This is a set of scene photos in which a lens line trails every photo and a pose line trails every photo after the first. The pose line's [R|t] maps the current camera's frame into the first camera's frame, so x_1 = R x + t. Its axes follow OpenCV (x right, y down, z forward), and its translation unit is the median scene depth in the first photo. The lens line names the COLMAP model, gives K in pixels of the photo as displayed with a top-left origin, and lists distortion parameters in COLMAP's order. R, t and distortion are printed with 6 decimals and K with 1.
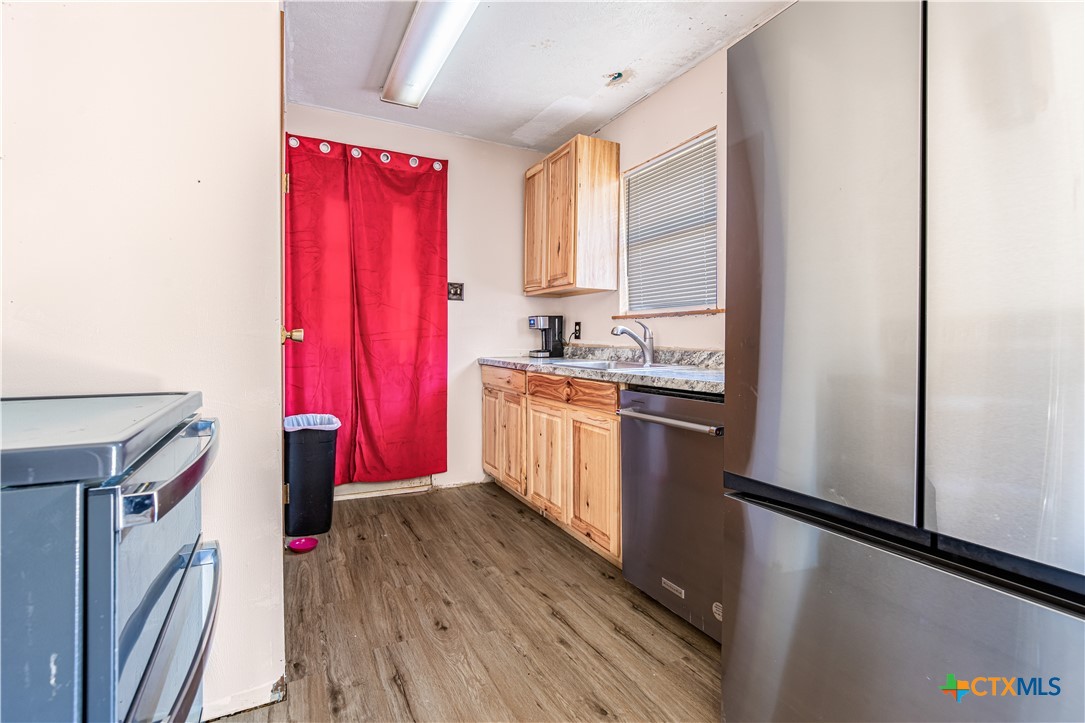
lens RADIAL K [[495.6, 0, 541.8], [0, 495.6, 356.0], [0, 0, 1]] dist [-0.003906, -0.000297]
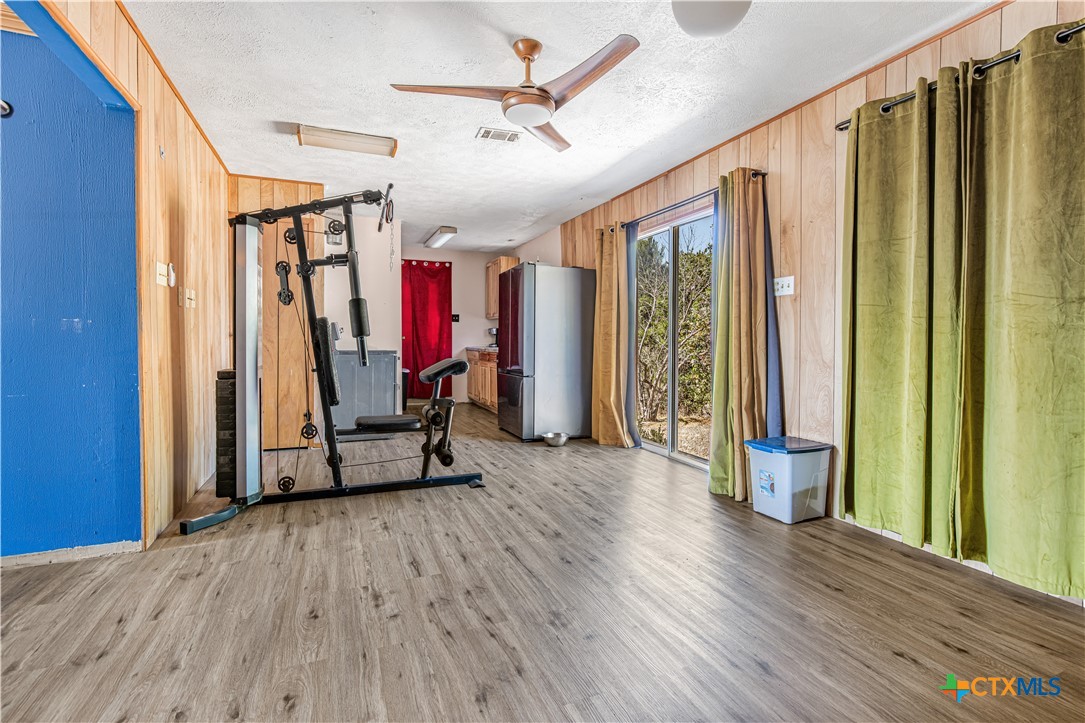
lens RADIAL K [[495.6, 0, 544.8], [0, 495.6, 358.7], [0, 0, 1]] dist [-0.003906, -0.000297]
pose [[0.999626, 0.002859, -0.027193, 0.308096], [-0.002246, 0.999743, 0.022551, 0.005269], [0.027250, -0.022482, 0.999376, -1.310725]]
